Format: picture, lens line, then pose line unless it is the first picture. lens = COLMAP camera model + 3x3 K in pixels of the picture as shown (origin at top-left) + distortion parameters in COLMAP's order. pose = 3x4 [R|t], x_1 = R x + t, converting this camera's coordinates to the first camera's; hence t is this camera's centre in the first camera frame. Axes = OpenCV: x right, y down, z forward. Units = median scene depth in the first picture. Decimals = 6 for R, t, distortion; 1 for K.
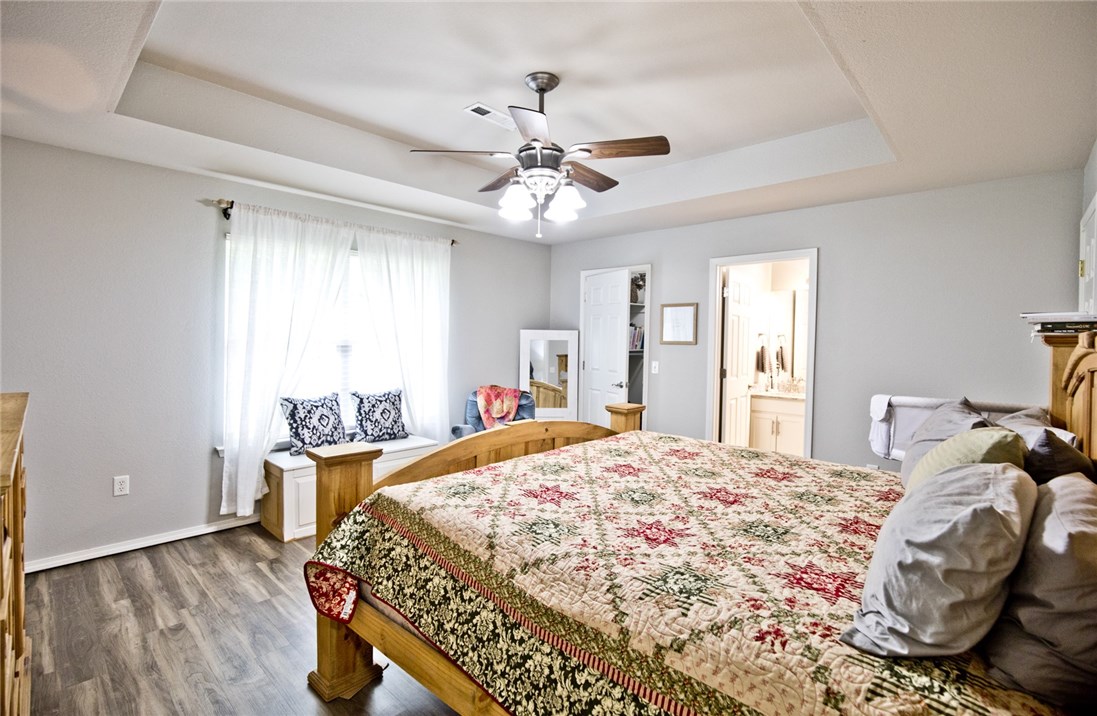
lens RADIAL K [[506.1, 0, 551.6], [0, 506.1, 350.2], [0, 0, 1]] dist [-0.037403, 0.007353]
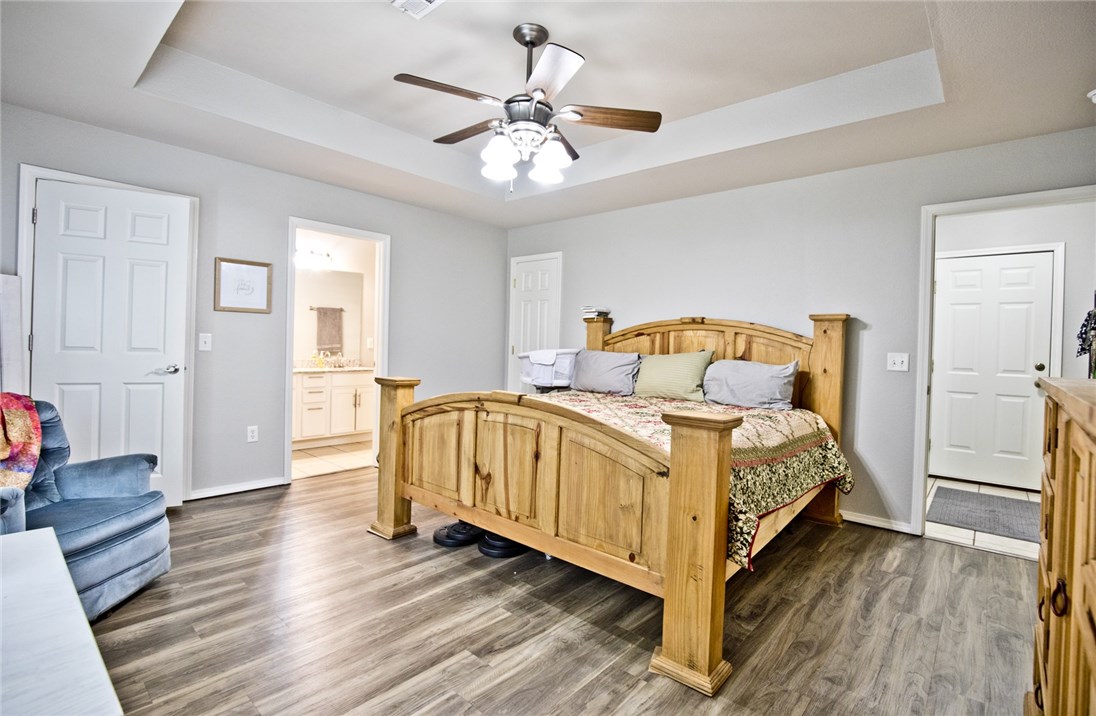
lens RADIAL K [[505.7, 0, 551.1], [0, 505.7, 350.3], [0, 0, 1]] dist [-0.037403, 0.007353]
pose [[-0.007372, -0.028644, 0.999562, -0.576097], [-0.015968, 0.999466, 0.028524, 0.019021], [-0.999845, -0.015751, -0.007826, 0.575915]]
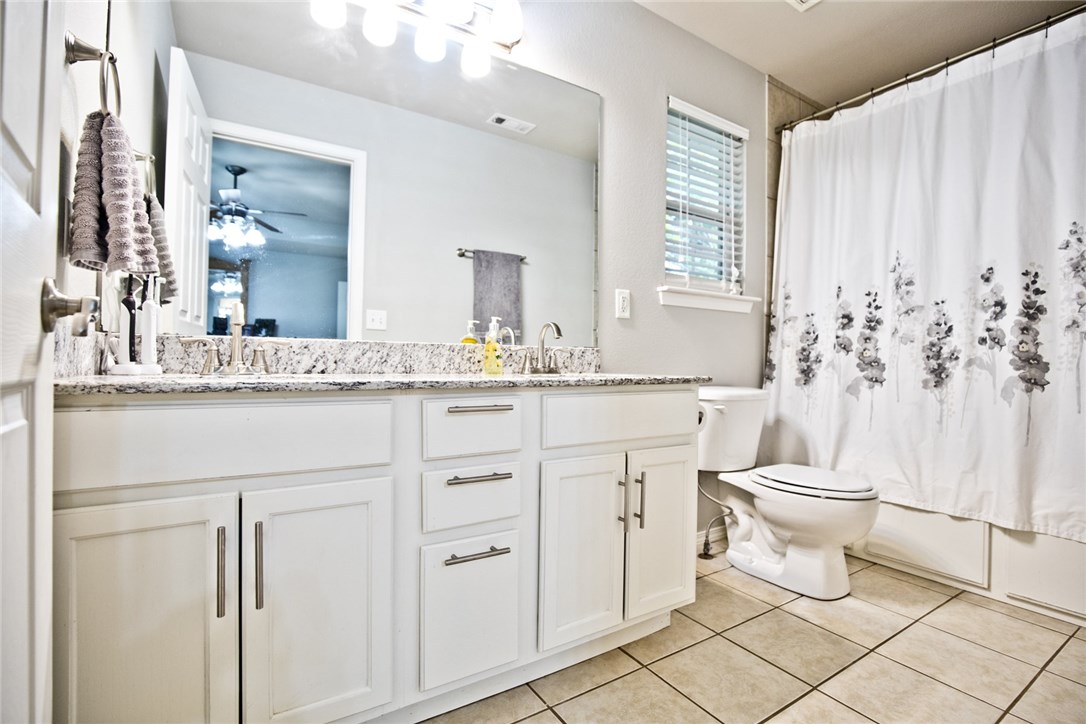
lens RADIAL K [[499.3, 0, 549.9], [0, 499.3, 361.4], [0, 0, 1]] dist [-0.034659, 0.005819]
pose [[0.260226, -0.010417, 0.965491, 0.373134], [0.000088, 0.999942, 0.010765, 0.098459], [-0.965548, -0.002717, 0.260212, 1.021036]]
